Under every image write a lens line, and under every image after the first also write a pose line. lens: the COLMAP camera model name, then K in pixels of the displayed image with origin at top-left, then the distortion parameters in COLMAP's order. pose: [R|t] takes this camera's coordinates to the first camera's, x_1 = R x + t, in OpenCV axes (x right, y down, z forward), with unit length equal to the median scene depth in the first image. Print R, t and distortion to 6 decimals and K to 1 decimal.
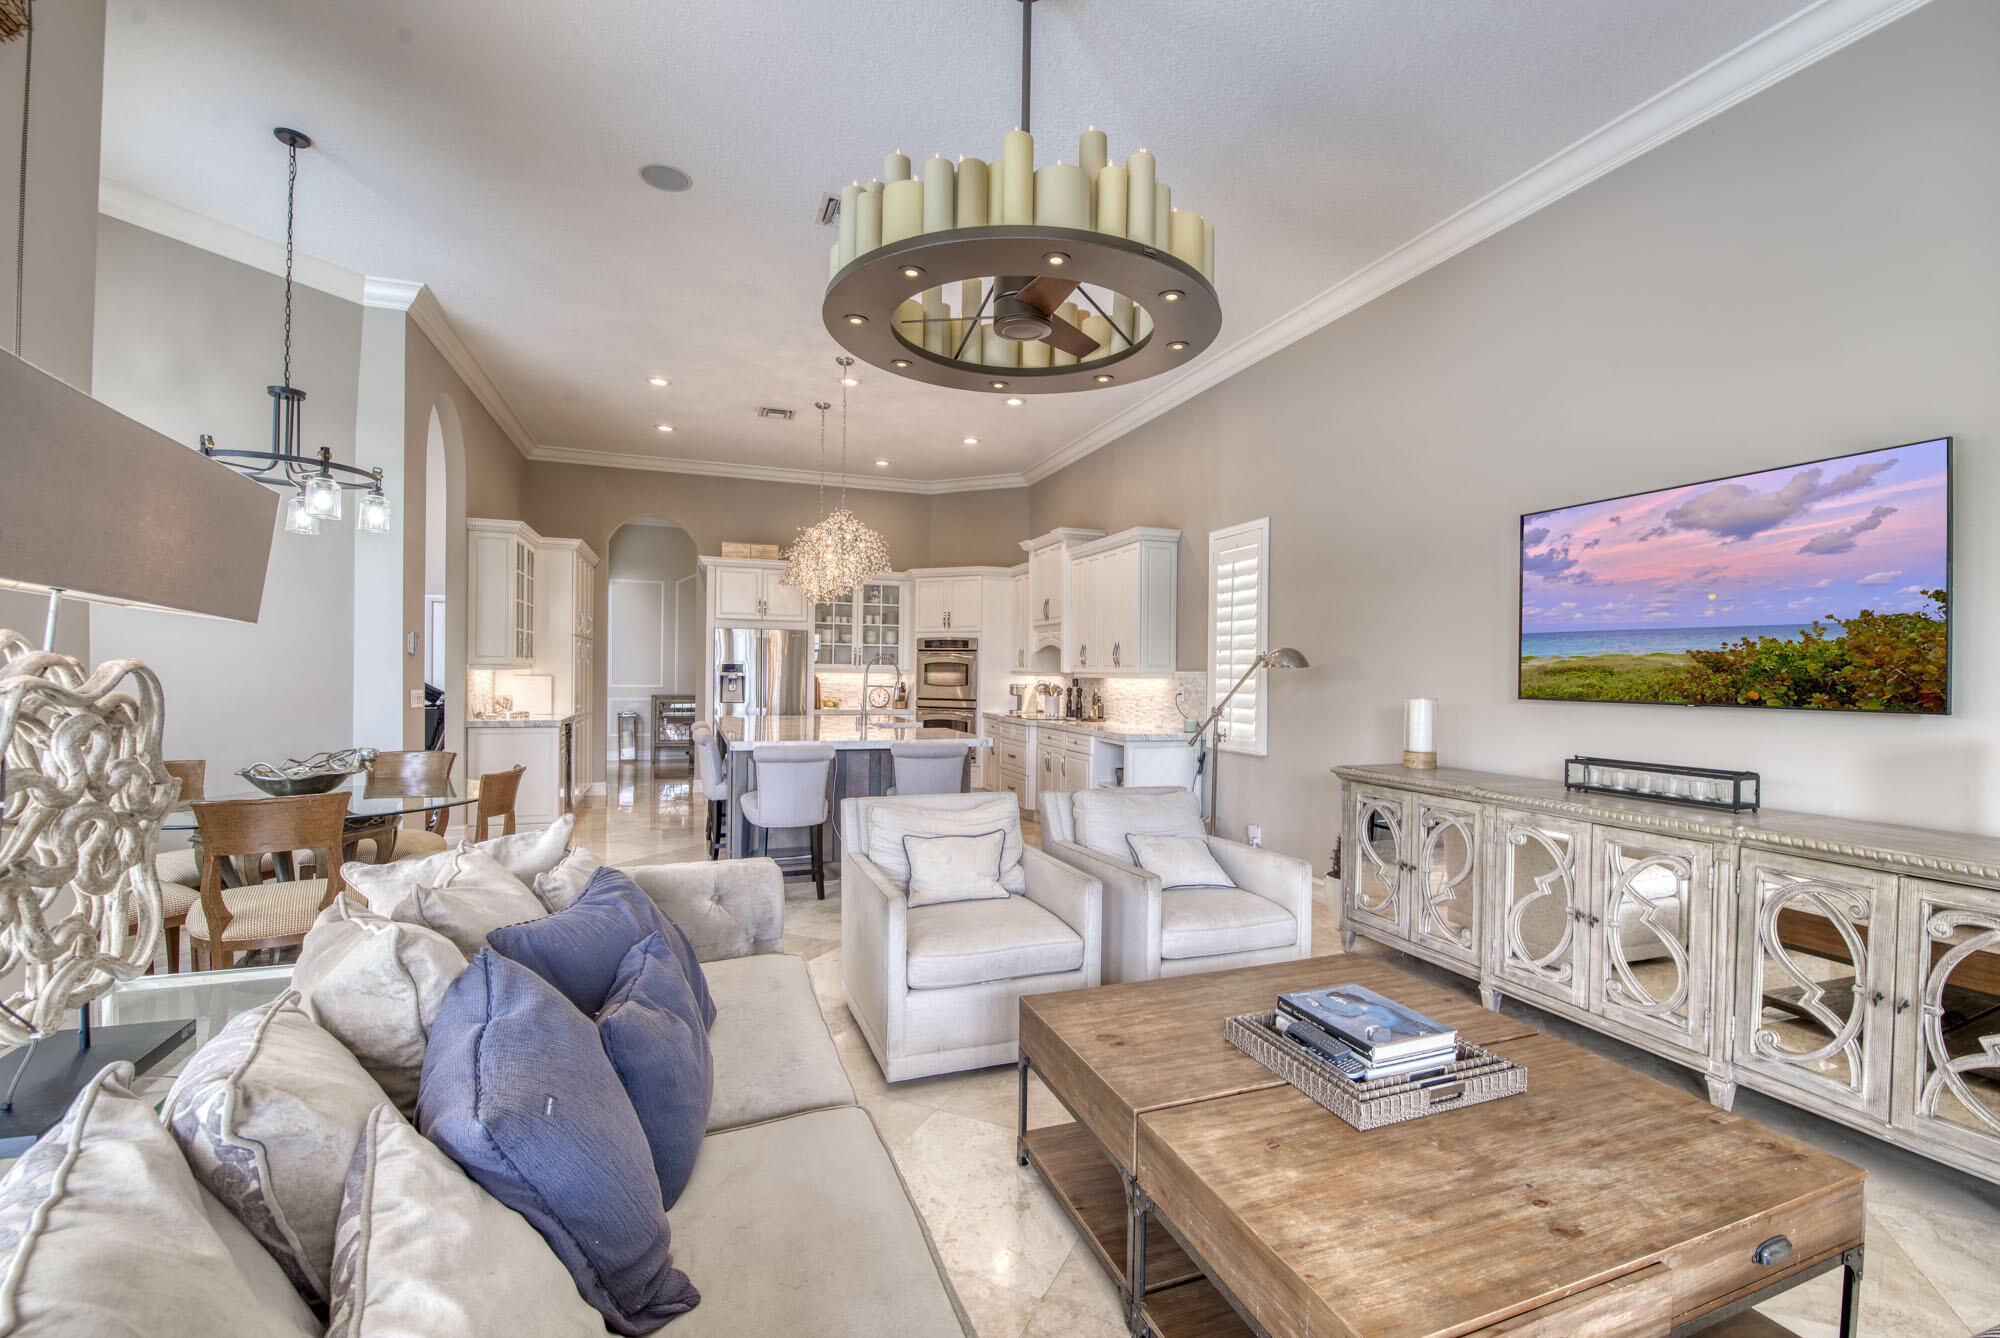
lens RADIAL K [[859.2, 0, 1025.2], [0, 859.2, 681.6], [0, 0, 1]] dist [-0.006281, -0.008346]
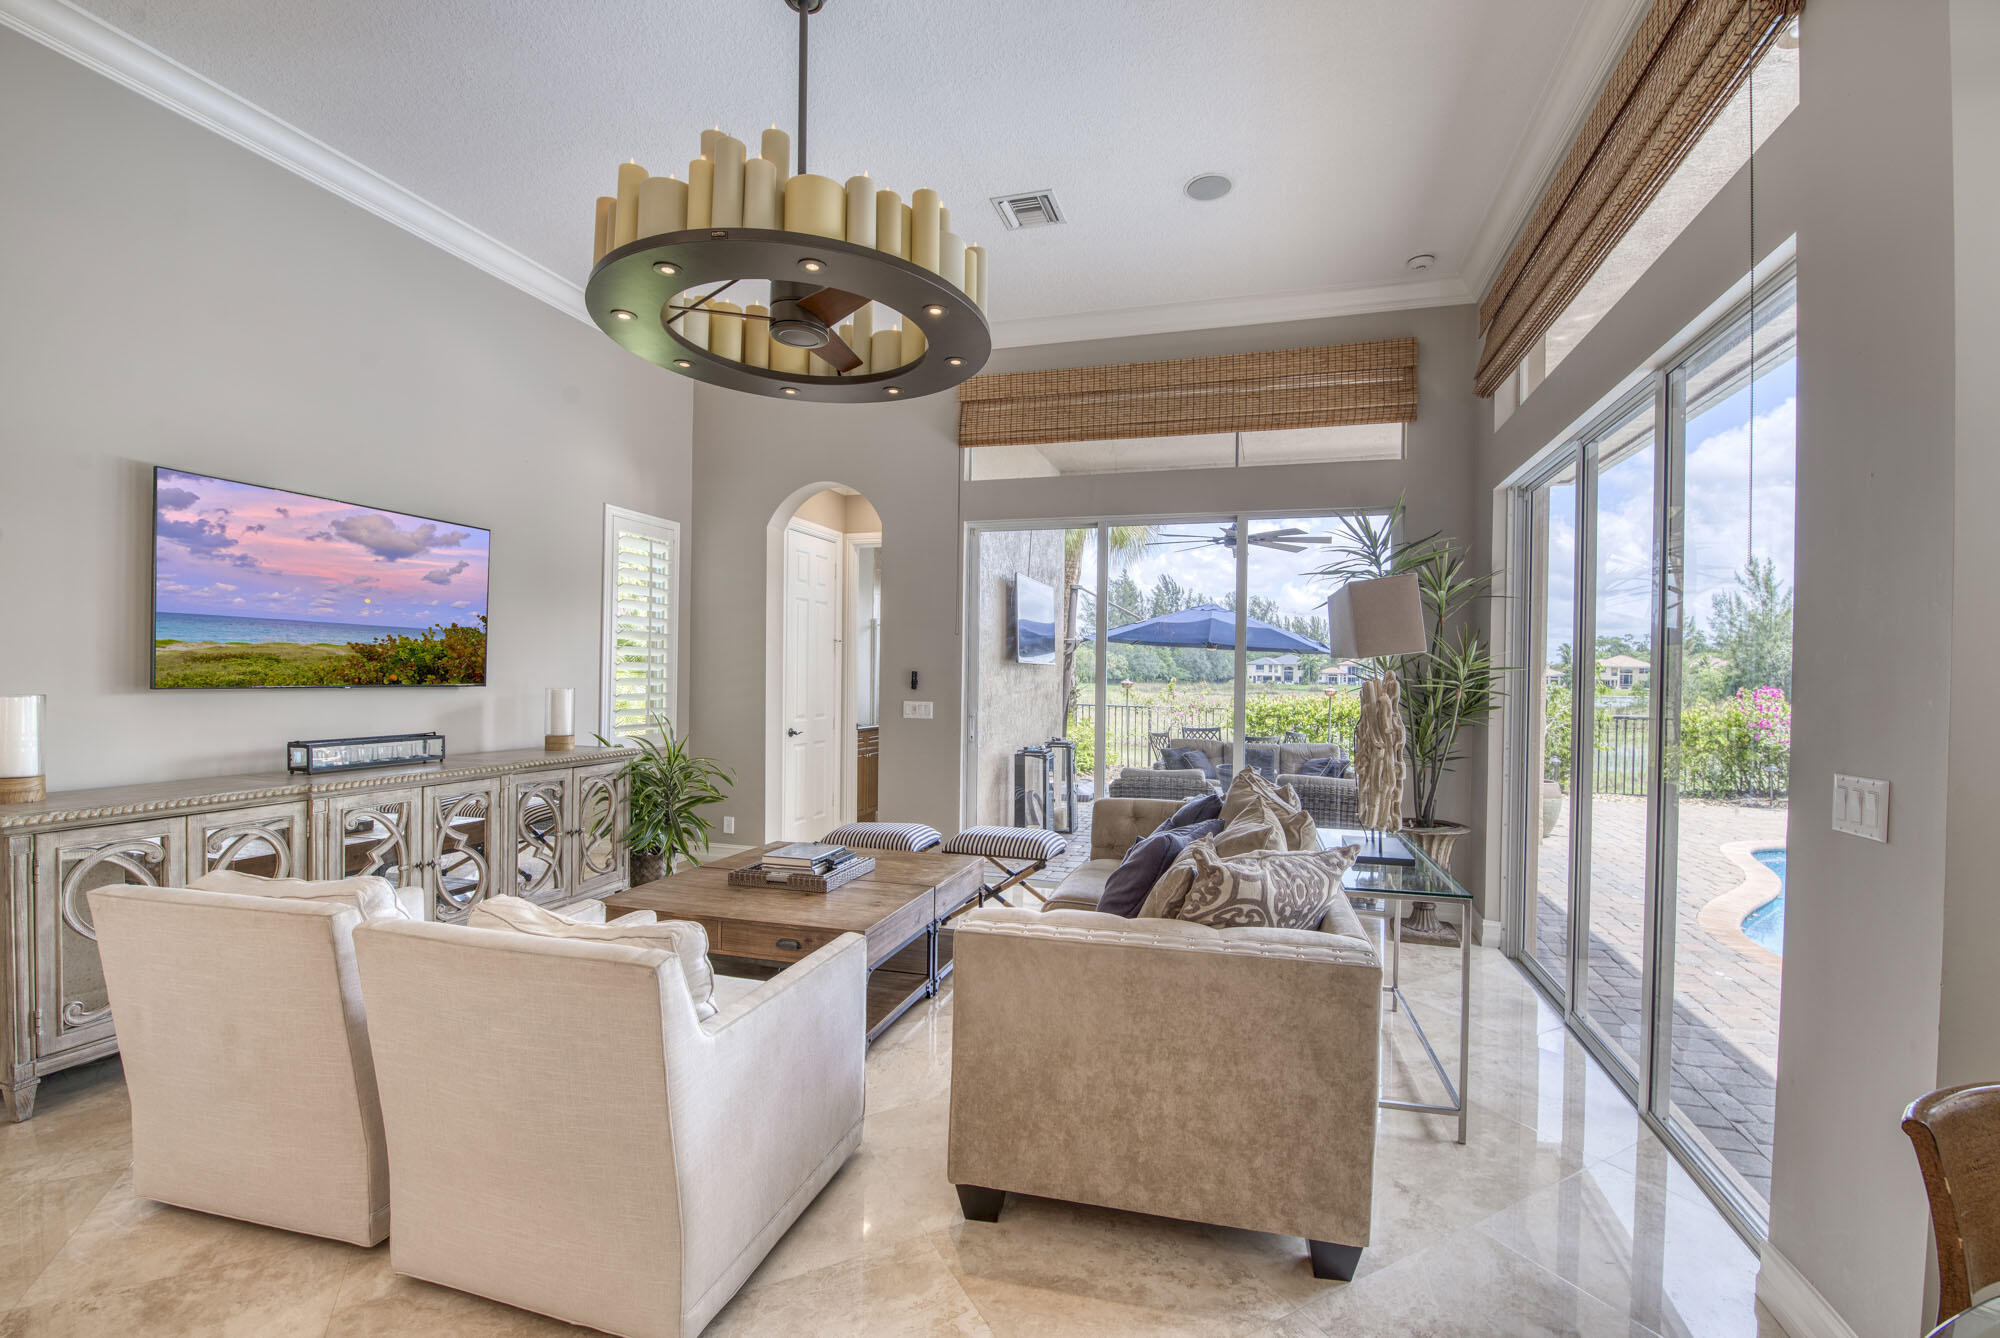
lens RADIAL K [[859.2, 0, 1030.5], [0, 859.2, 682.3], [0, 0, 1]] dist [-0.006281, -0.008346]
pose [[-0.806880, -0.031307, 0.589885, -0.336115], [-0.020799, 0.999481, 0.024596, -0.014042], [-0.590349, 0.007577, -0.807112, 0.665383]]
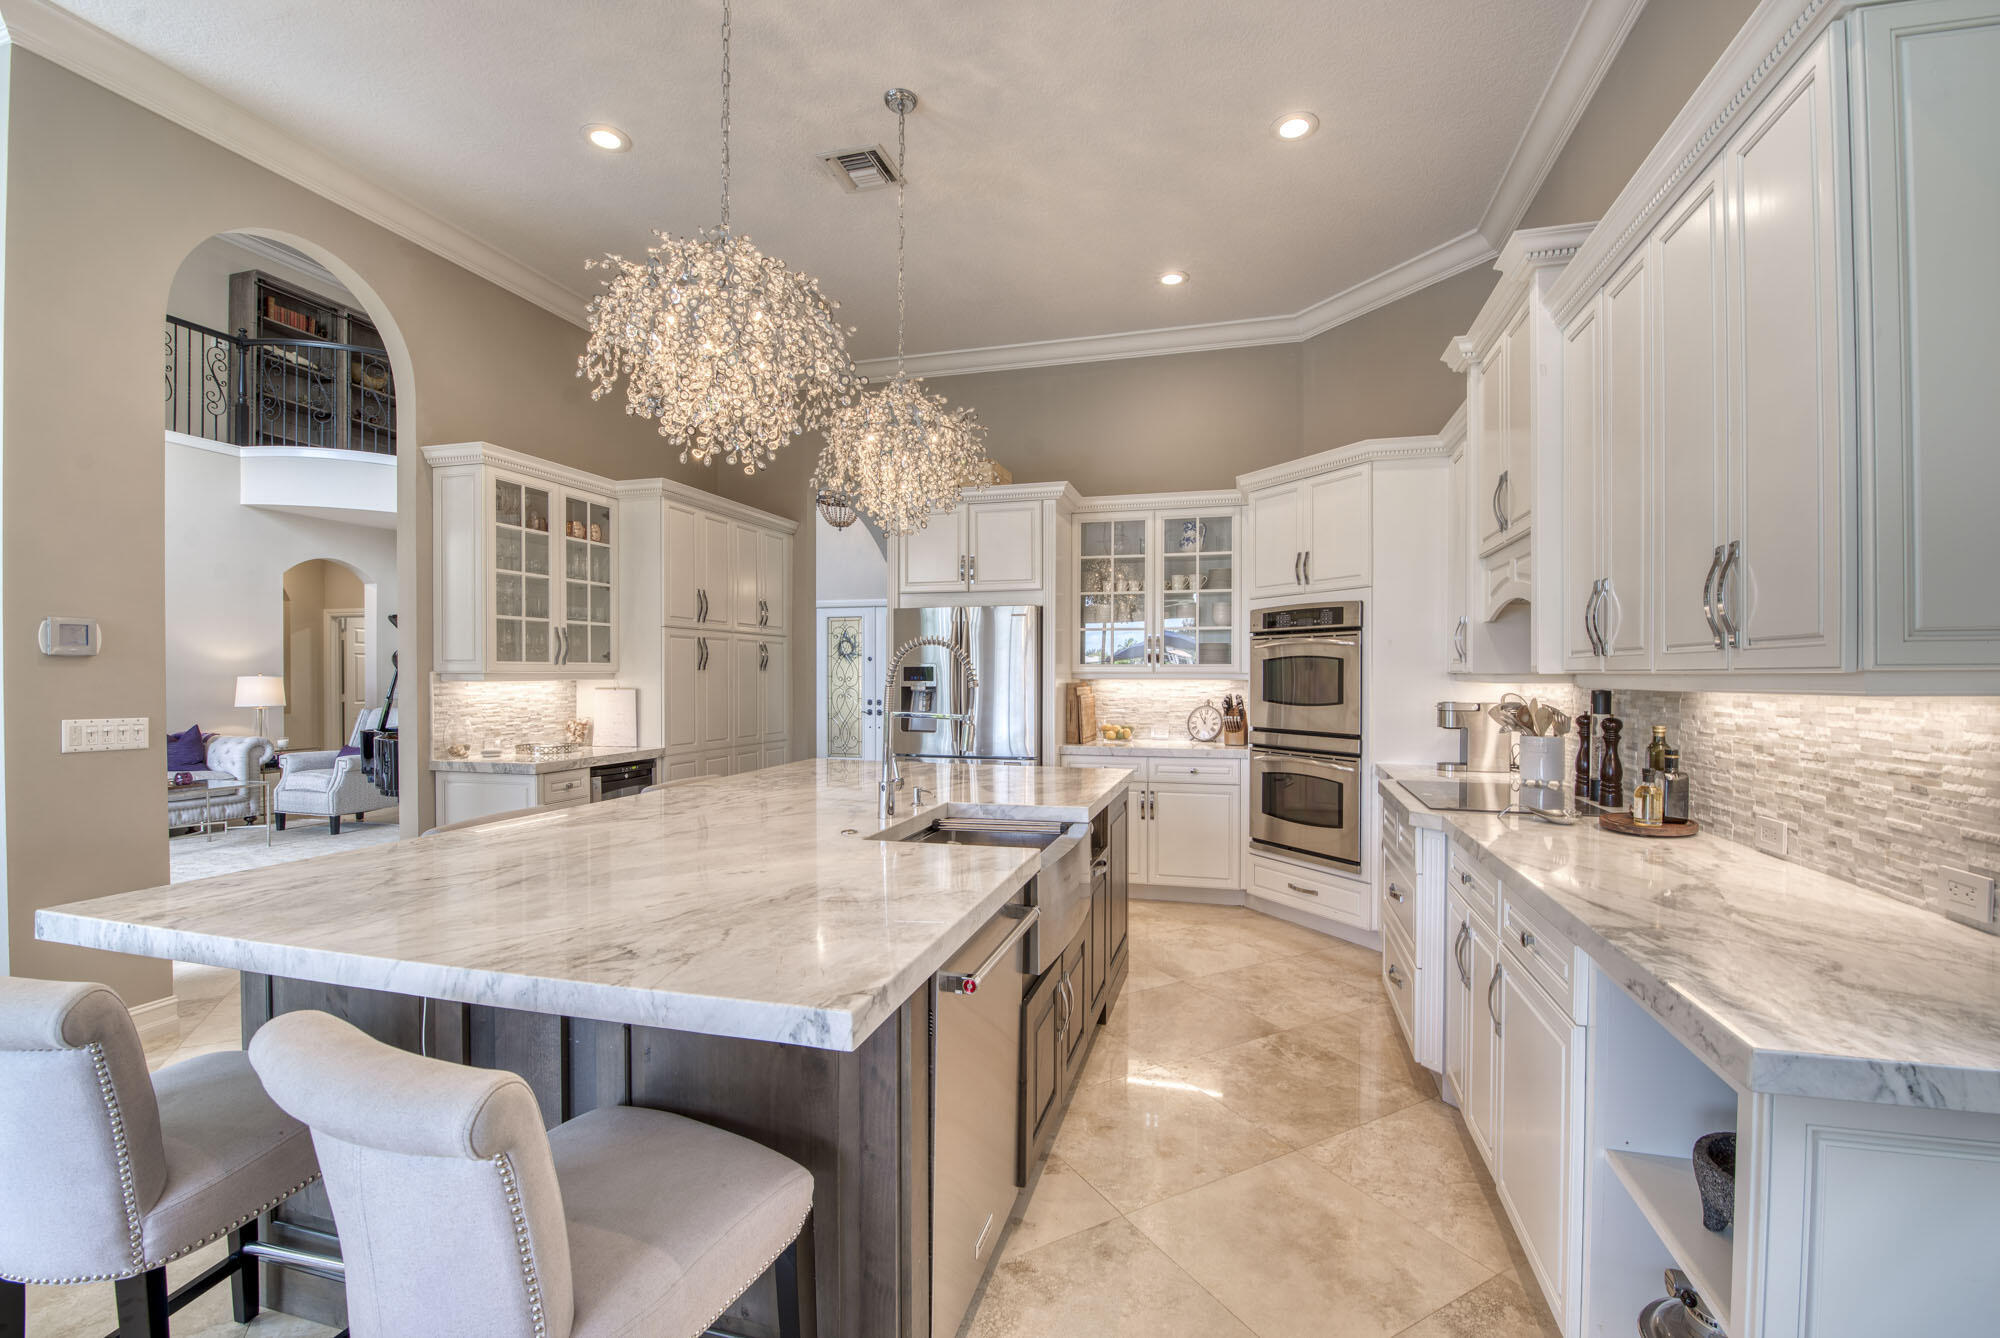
lens RADIAL K [[859.2, 0, 1021.9], [0, 859.2, 684.2], [0, 0, 1]] dist [-0.006281, -0.008346]
pose [[0.806872, -0.006387, -0.590692, 0.093024], [0.003957, 0.999978, -0.005407, -0.006385], [0.590714, 0.002026, 0.806879, 0.727565]]
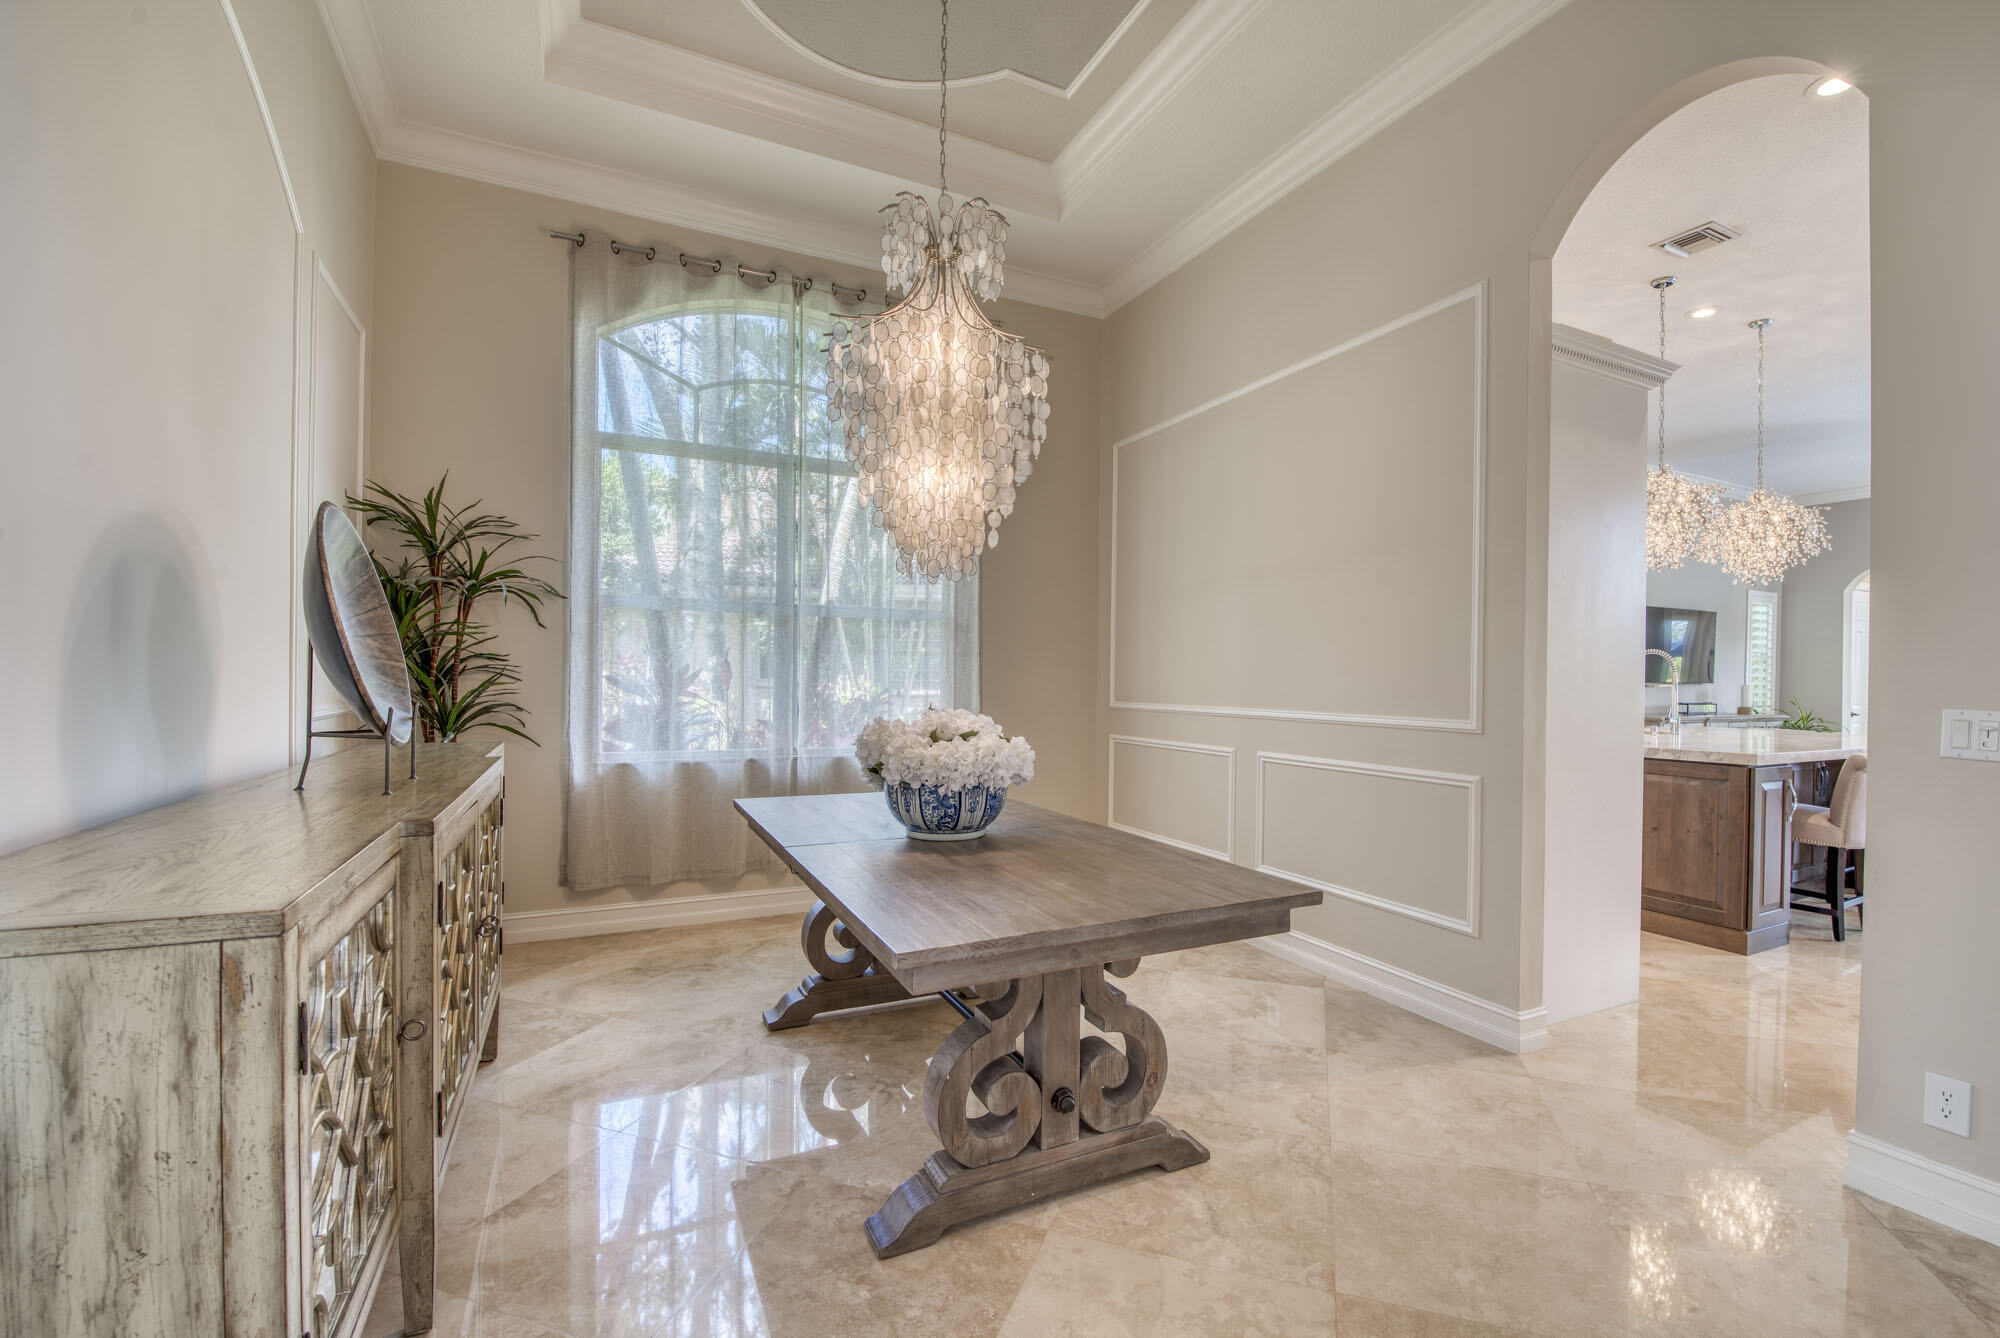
lens RADIAL K [[859.2, 0, 1016.2], [0, 859.2, 688.9], [0, 0, 1]] dist [-0.006281, -0.008346]
pose [[-0.097151, -0.025695, 0.994938, -0.953041], [0.000499, 0.999665, 0.025865, -0.014851], [-0.995269, 0.003009, -0.097106, 1.727701]]
